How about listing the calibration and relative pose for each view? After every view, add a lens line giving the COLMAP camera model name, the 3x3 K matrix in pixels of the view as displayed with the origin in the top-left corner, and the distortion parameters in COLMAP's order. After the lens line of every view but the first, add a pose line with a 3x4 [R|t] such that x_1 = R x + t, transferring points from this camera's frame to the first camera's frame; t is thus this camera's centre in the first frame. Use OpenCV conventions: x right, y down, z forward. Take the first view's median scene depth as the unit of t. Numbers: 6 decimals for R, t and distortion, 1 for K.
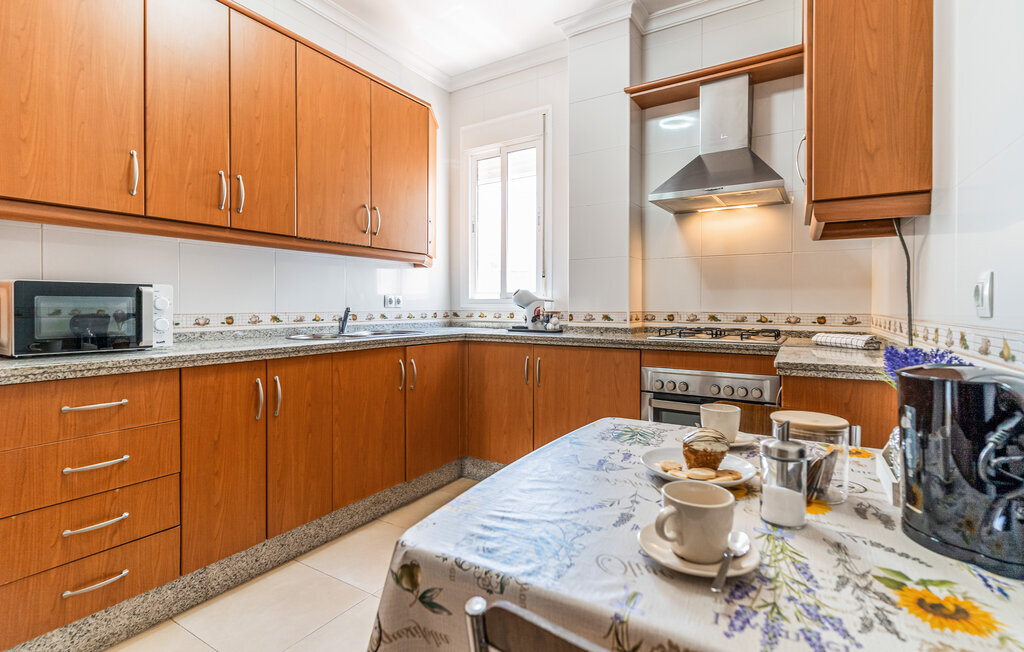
lens RADIAL K [[480.4, 0, 512.7], [0, 480.4, 315.5], [0, 0, 1]] dist [0.000477, 0.000239]
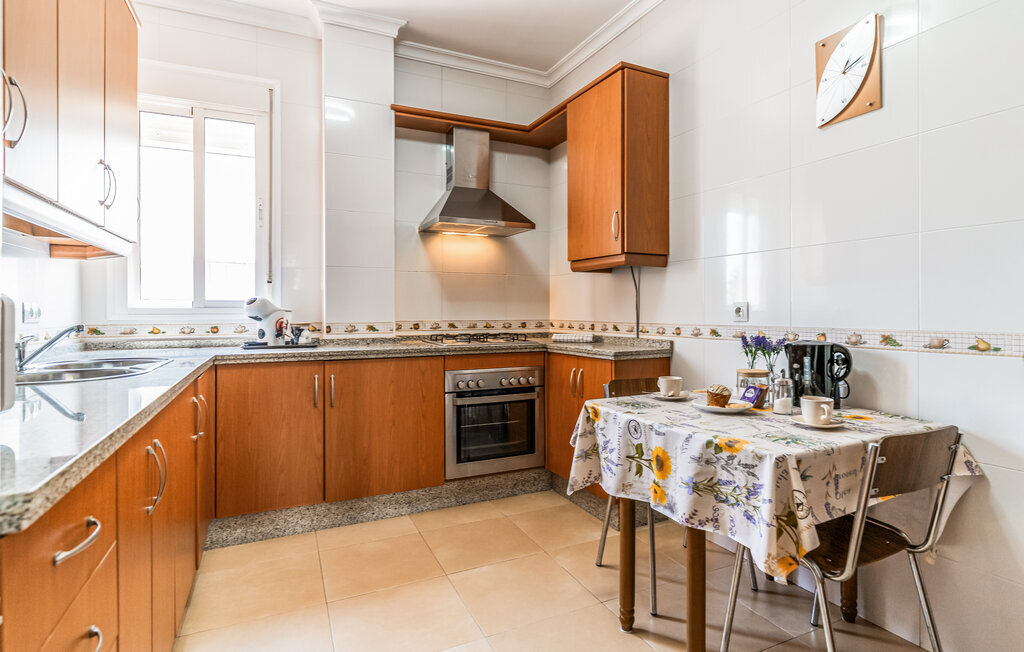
lens RADIAL K [[523.8, 0, 516.3], [0, 523.8, 319.1], [0, 0, 1]] dist [-0.002594, -0.000192]
pose [[0.543143, -0.015509, 0.839497, -0.519488], [0.021760, 0.999754, 0.004391, -0.012209], [-0.839358, 0.015882, 0.543347, 0.160310]]
